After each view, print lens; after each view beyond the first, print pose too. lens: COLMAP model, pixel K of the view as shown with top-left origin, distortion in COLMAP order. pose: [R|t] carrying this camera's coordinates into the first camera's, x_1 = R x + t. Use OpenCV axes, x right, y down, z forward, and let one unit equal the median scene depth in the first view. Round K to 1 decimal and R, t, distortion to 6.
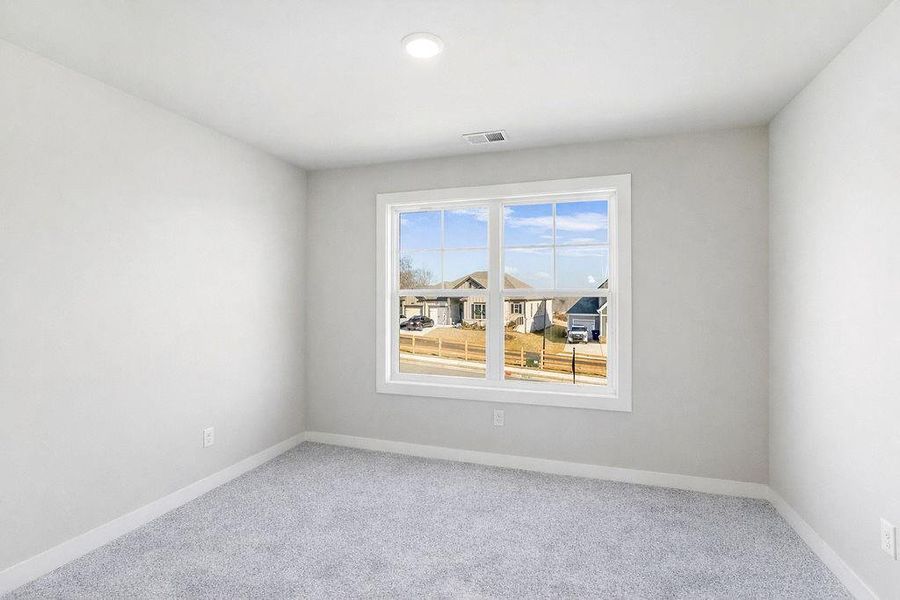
lens RADIAL K [[450.7, 0, 450.0], [0, 450.7, 300.0], [0, 0, 1]] dist [0.000469, 0.000060]
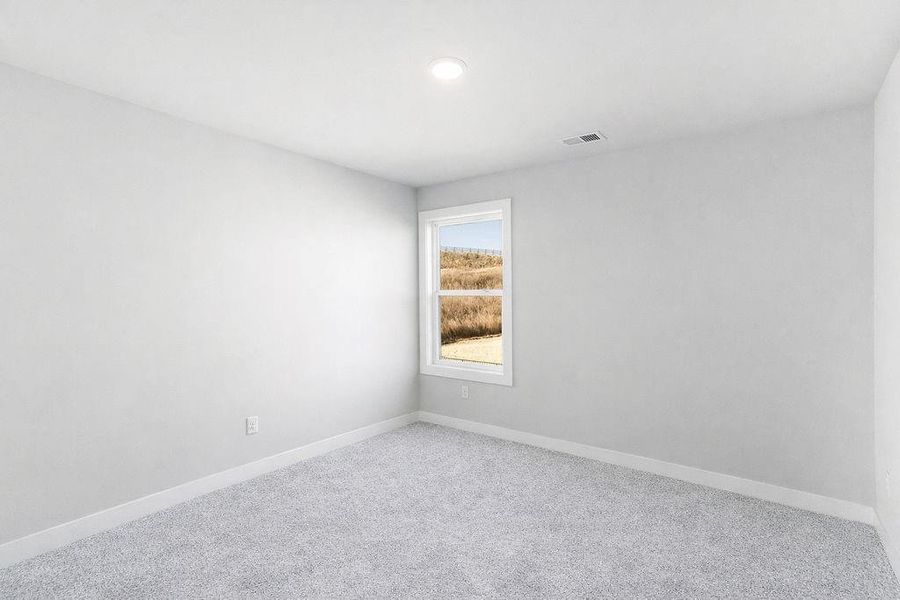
lens RADIAL K [[435.5, 0, 450.0], [0, 435.5, 300.0], [0, 0, 1]] dist [0.000985, 0.000362]
pose [[0.948281, -0.005298, -0.317387, 0.209201], [0.007063, 0.999965, 0.004408, 0.000062], [0.317352, -0.006422, 0.948286, -0.072300]]
